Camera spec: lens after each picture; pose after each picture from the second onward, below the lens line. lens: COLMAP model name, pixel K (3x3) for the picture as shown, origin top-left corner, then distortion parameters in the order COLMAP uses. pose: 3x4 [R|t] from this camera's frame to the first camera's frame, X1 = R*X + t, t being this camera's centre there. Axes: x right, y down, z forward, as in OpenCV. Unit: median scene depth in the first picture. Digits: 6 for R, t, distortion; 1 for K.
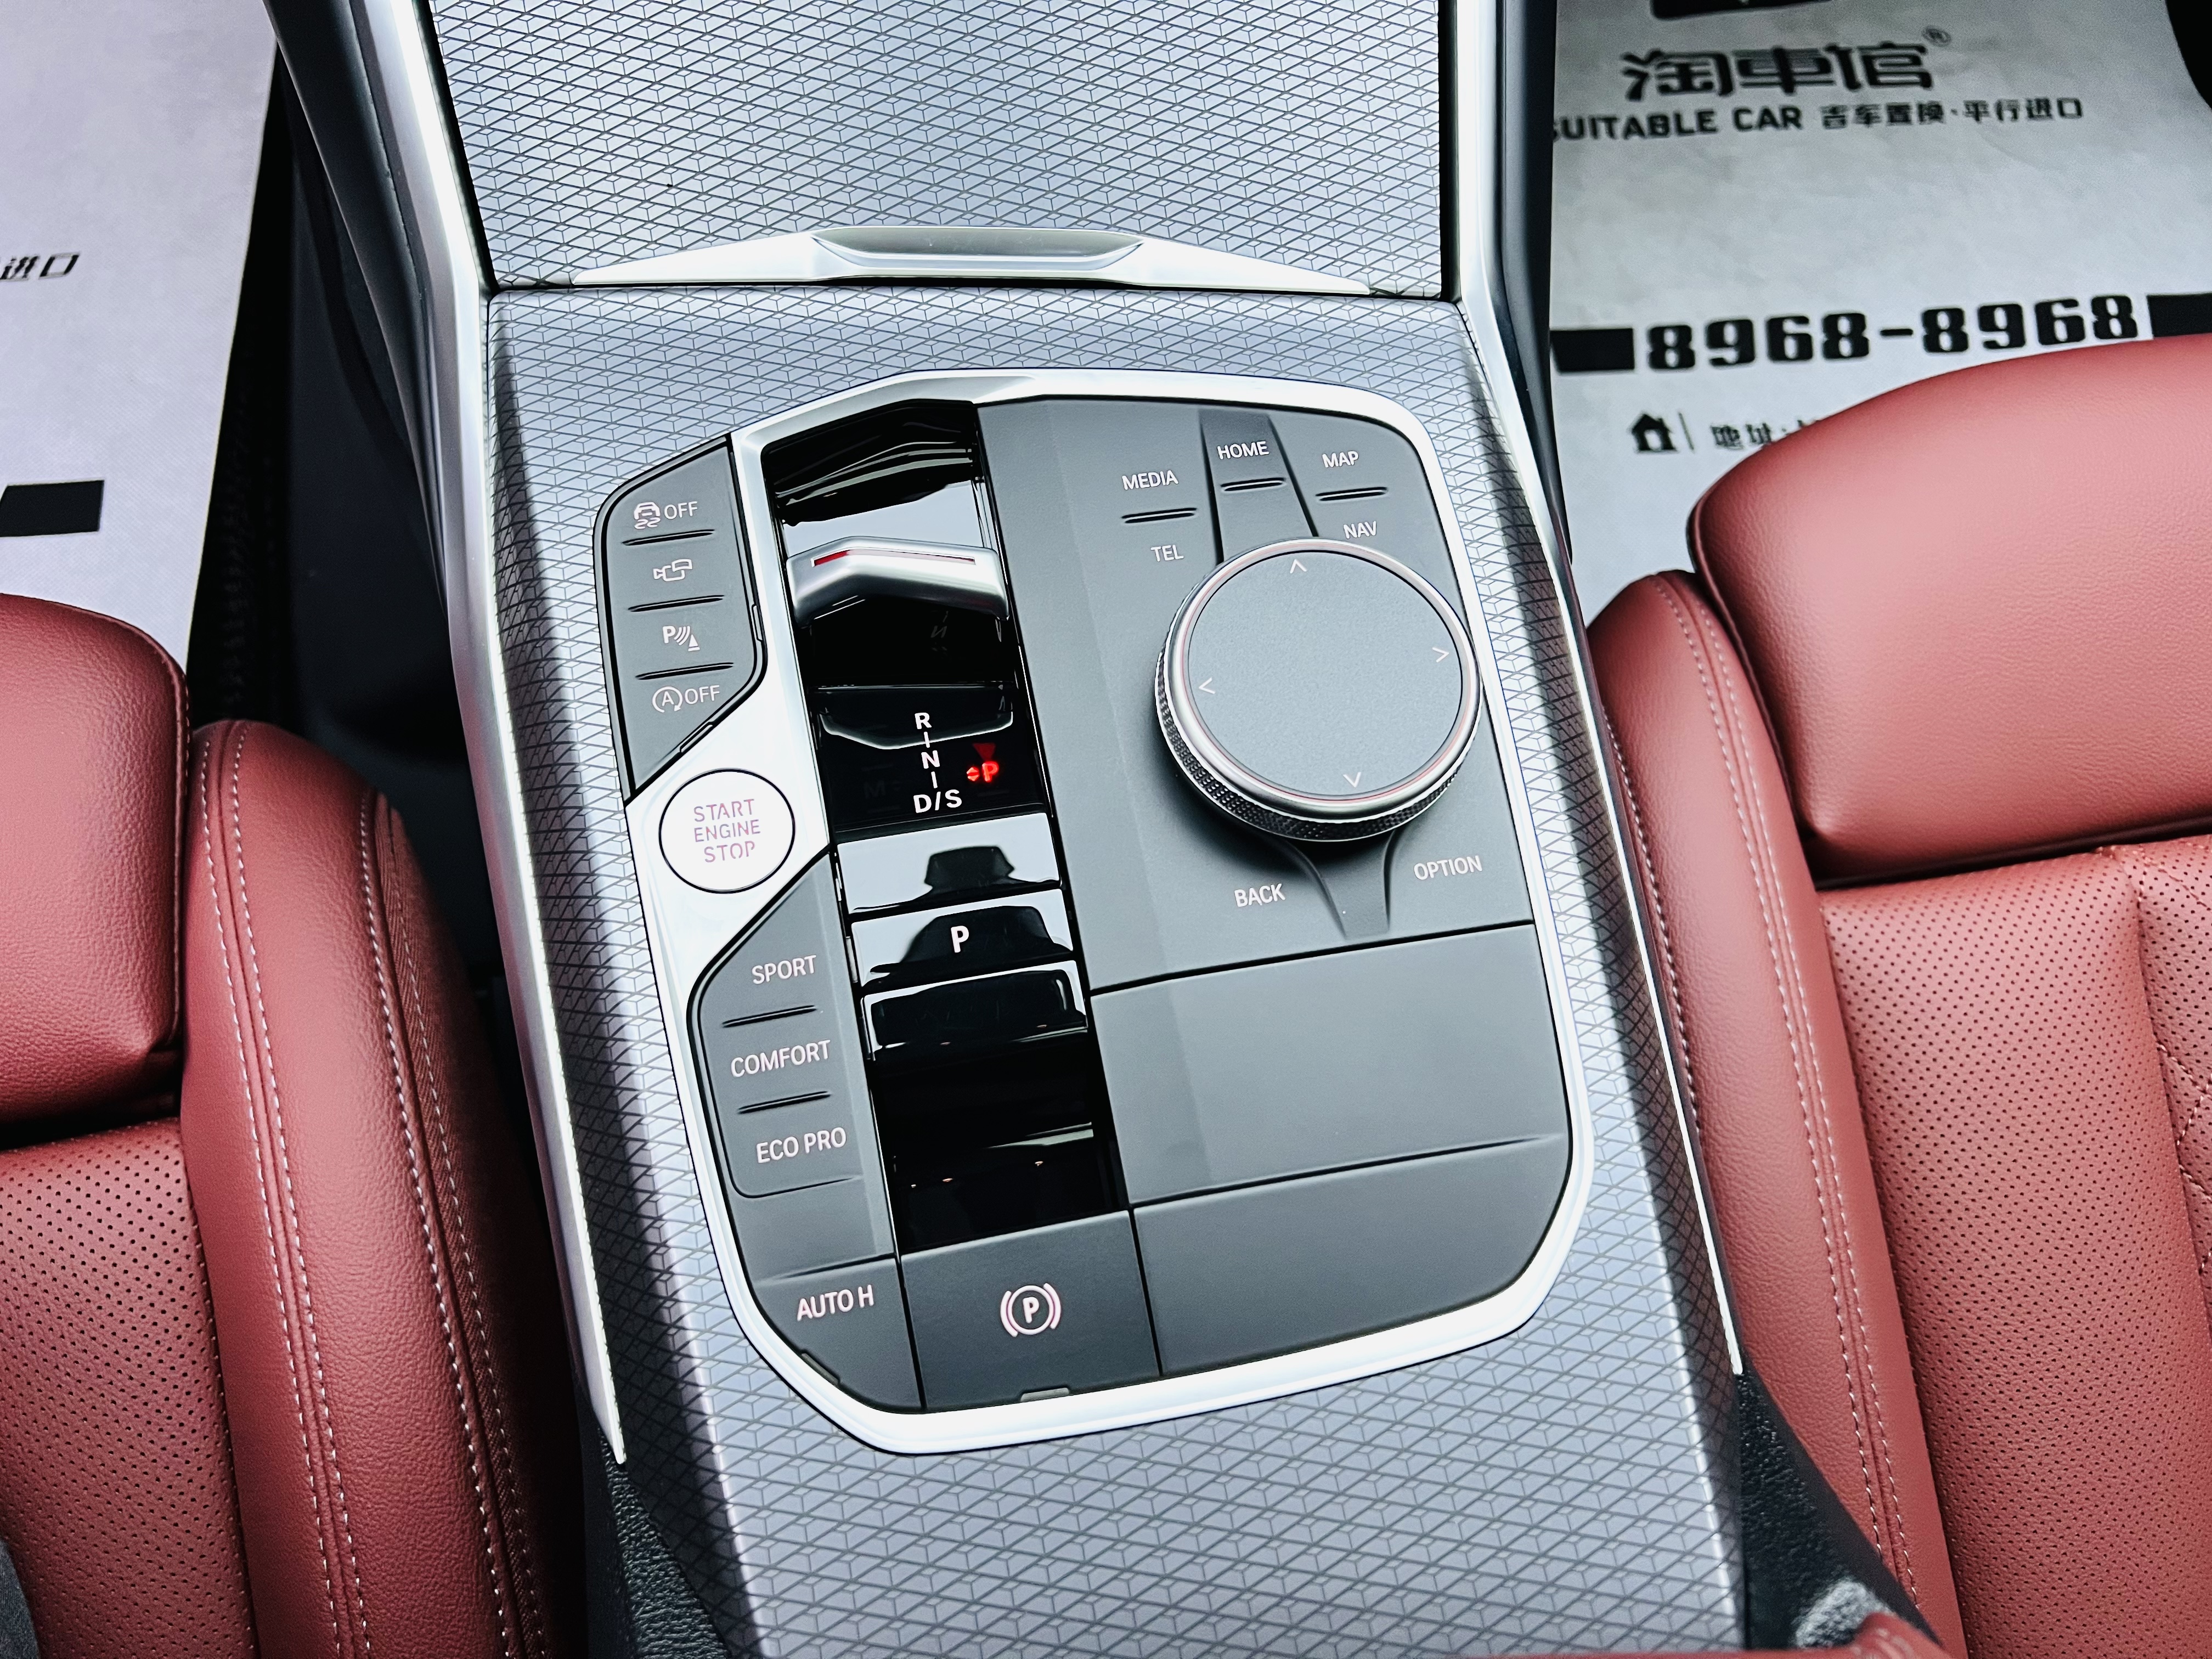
lens RADIAL K [[1679.9, 0, 1113.0], [0, 1679.9, 839.0], [0, 0, 1]] dist [0.075016, -0.095301]
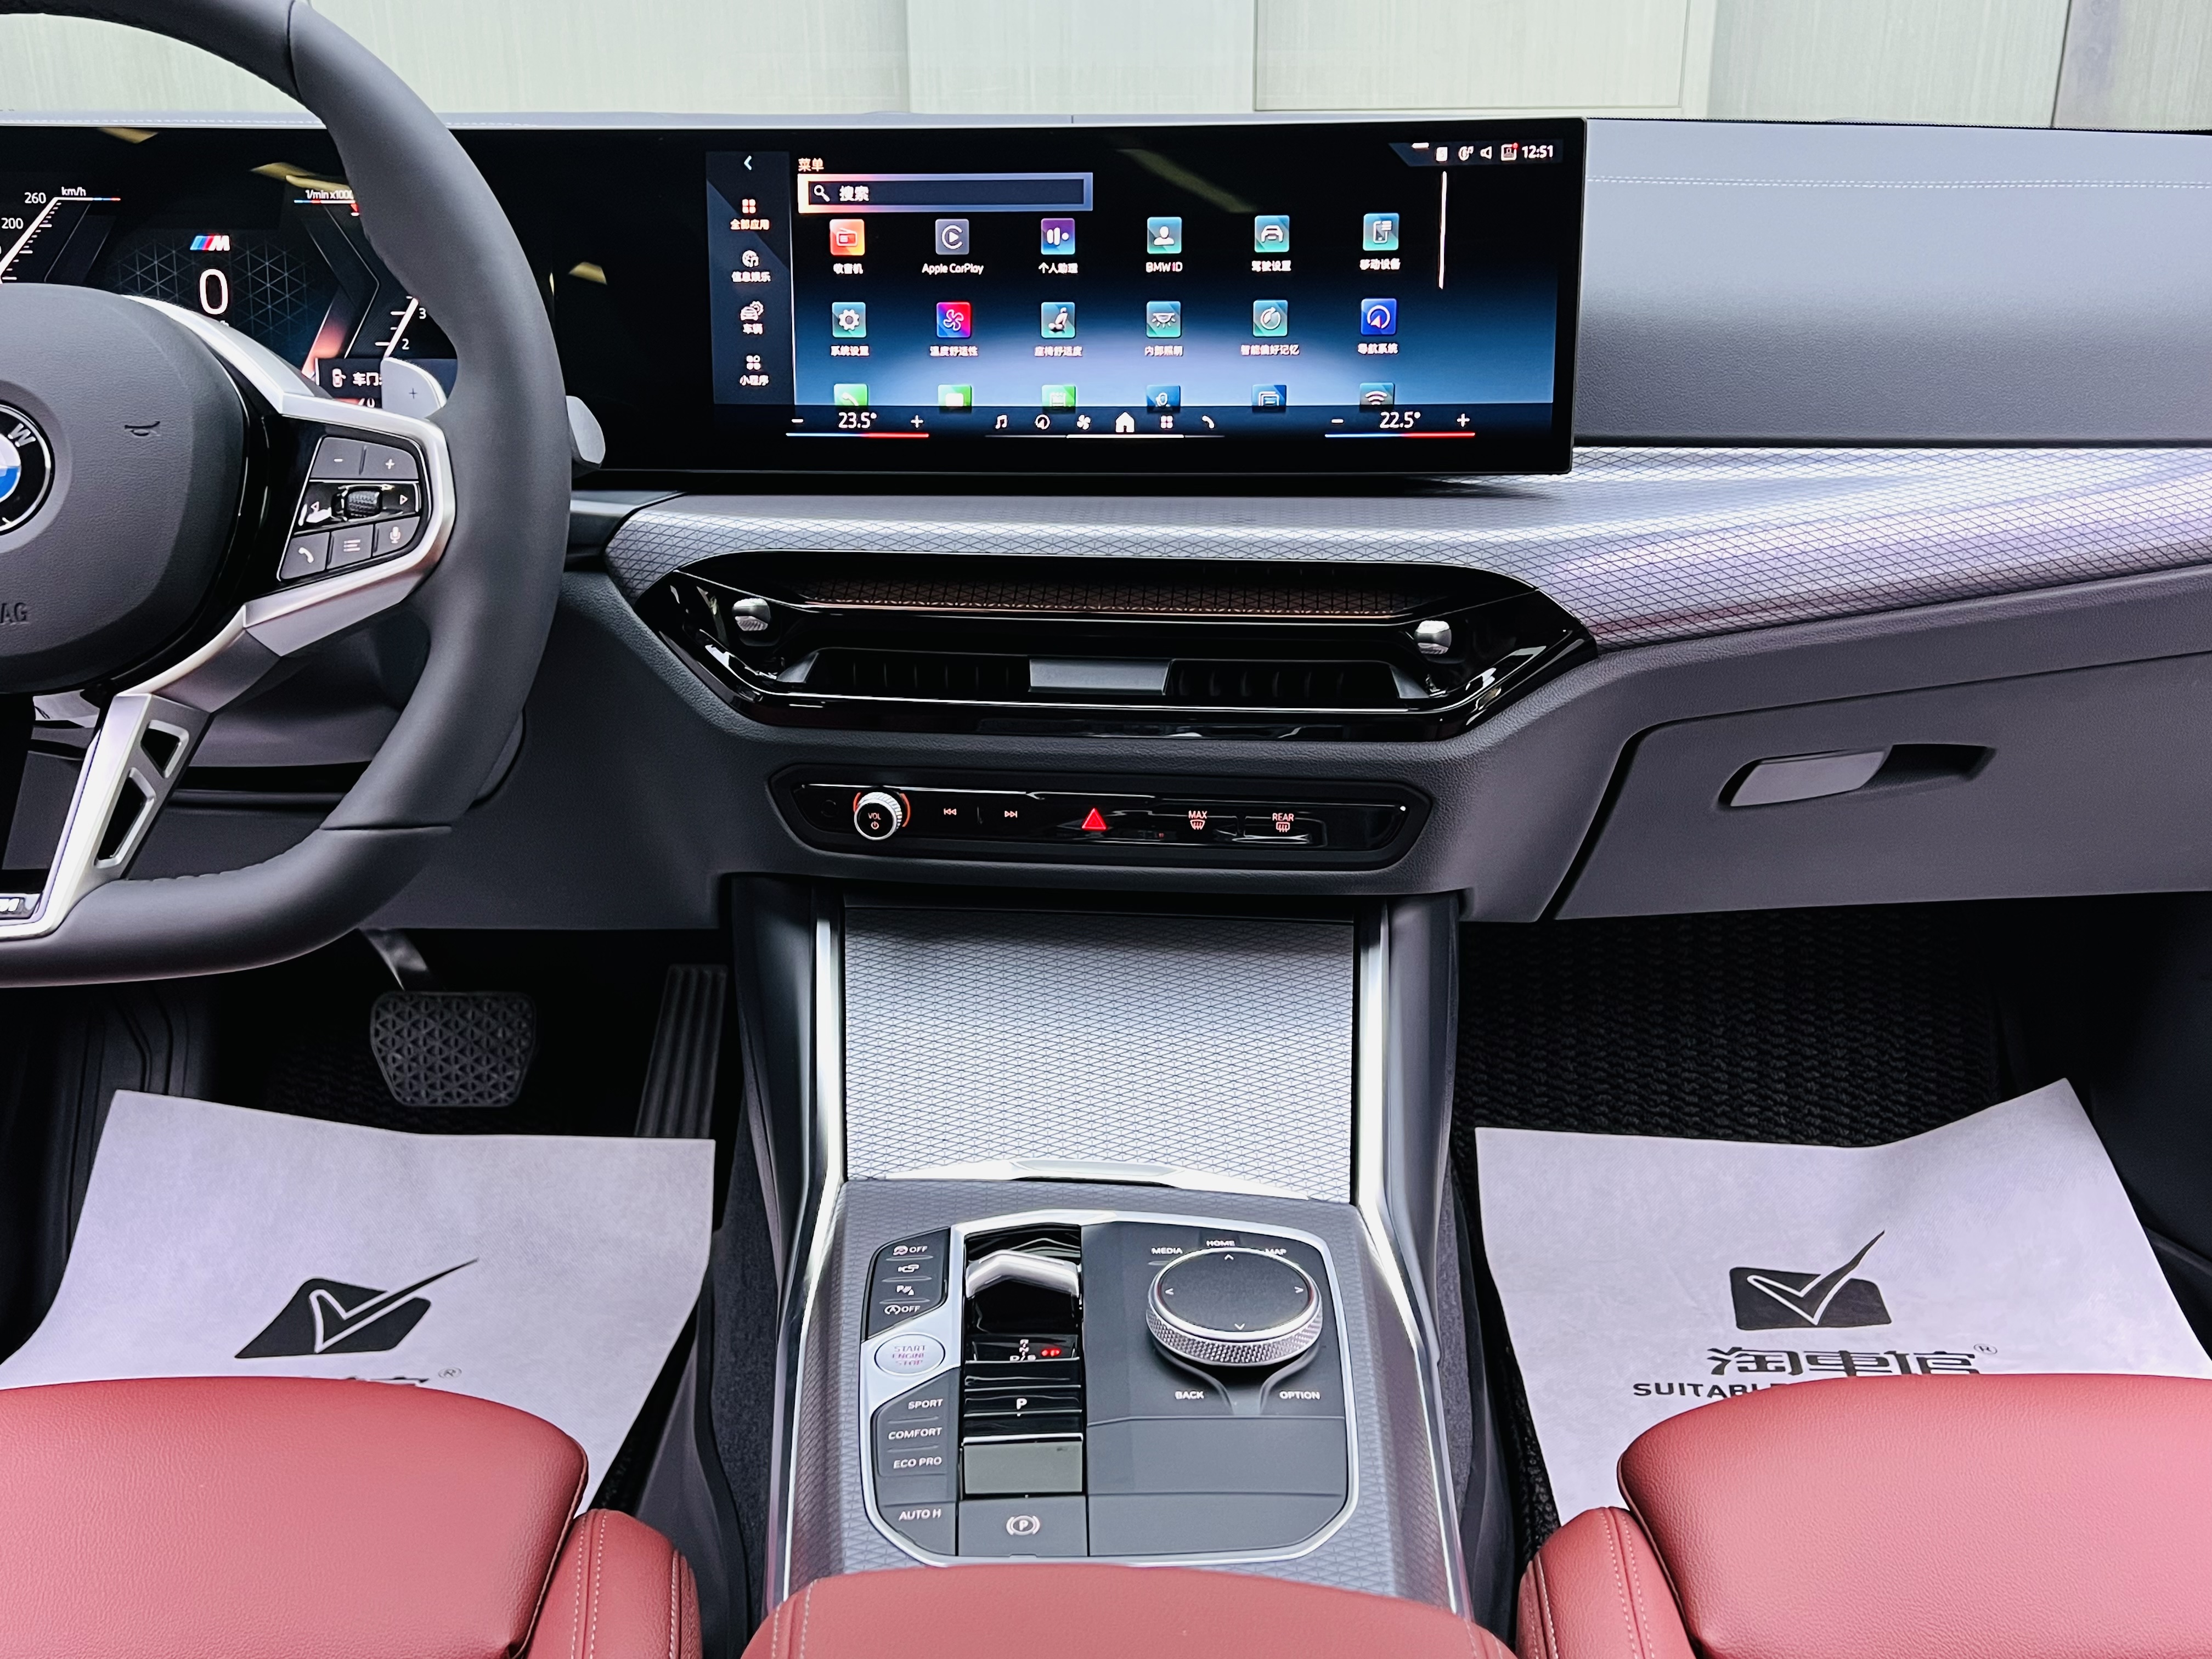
lens RADIAL K [[2111.3, 0, 1116.2], [0, 2111.3, 844.5], [0, 0, 1]] dist [0.052149, -0.071338]
pose [[0.983613, -0.025325, -0.178507, 0.162043], [-0.117225, 0.662412, -0.739912, 0.501042], [0.136984, 0.748712, 0.648588, -0.345539]]
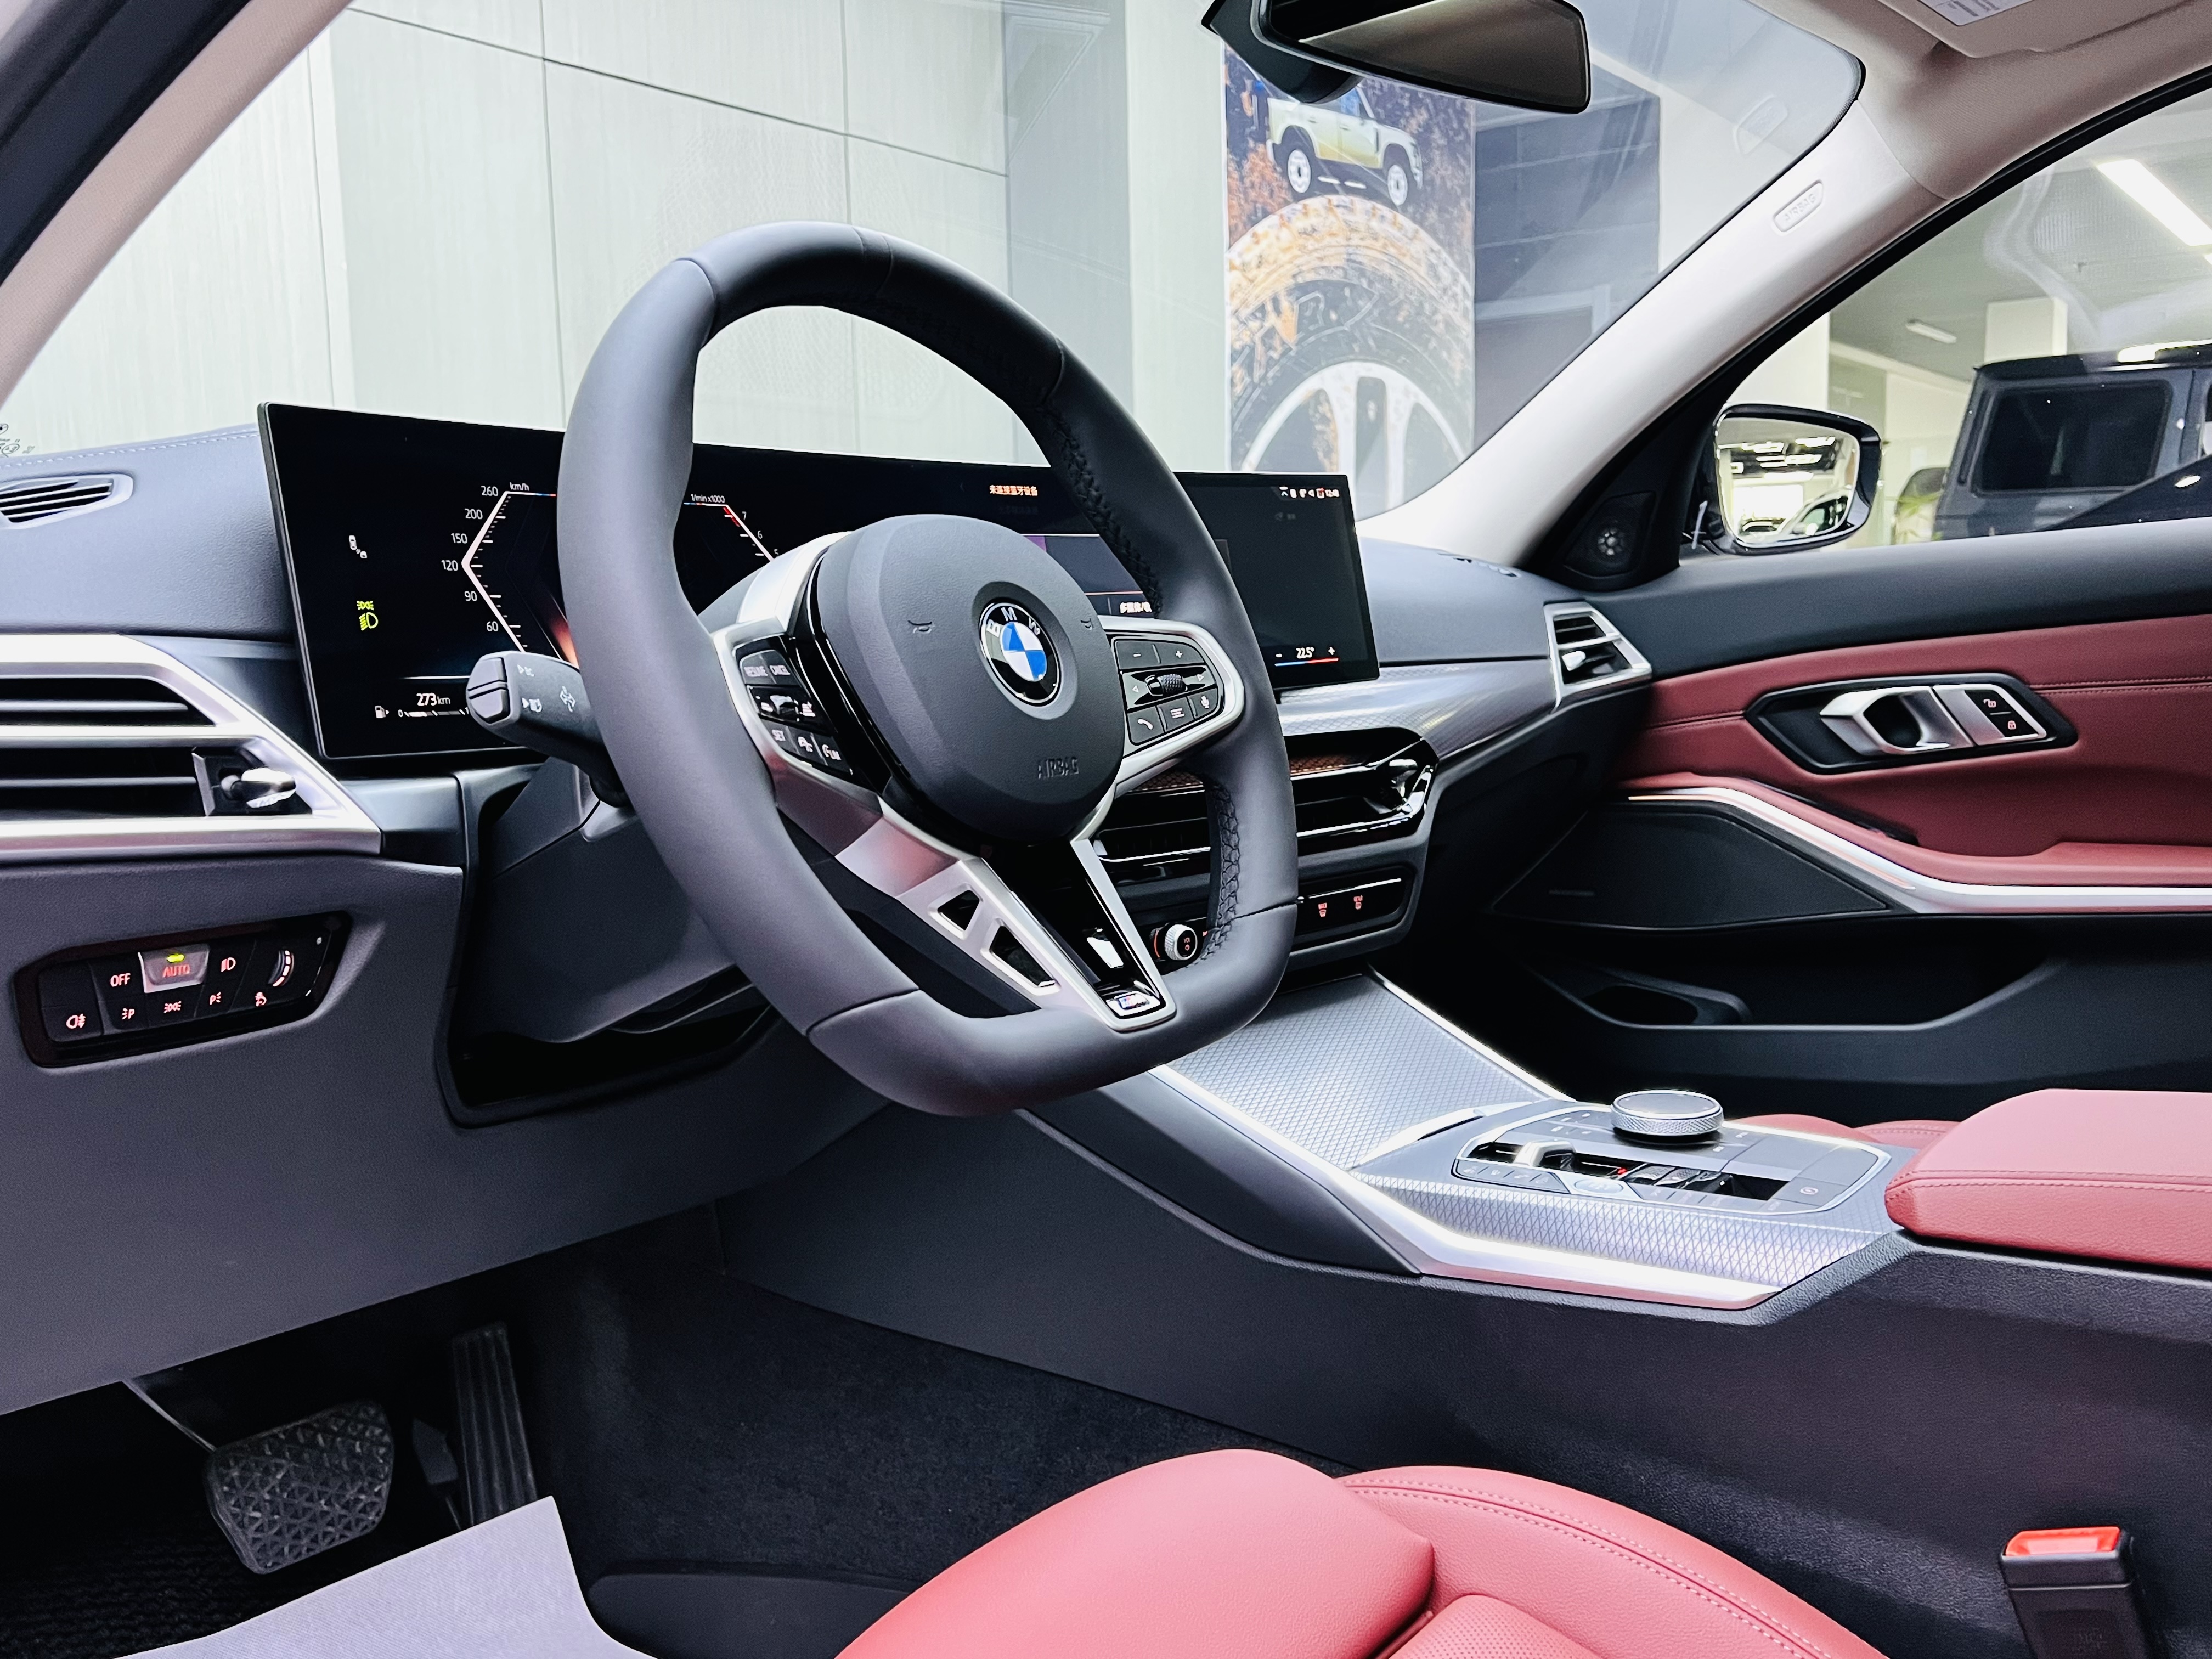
lens RADIAL K [[1924.3, 0, 1163.7], [0, 1924.3, 828.4], [0, 0, 1]] dist [0.080804, -0.158105]
pose [[0.715622, -0.176504, 0.675819, -1.078465], [0.676117, 0.417950, -0.606782, 0.460595], [-0.175359, 0.891159, 0.418432, -0.286683]]
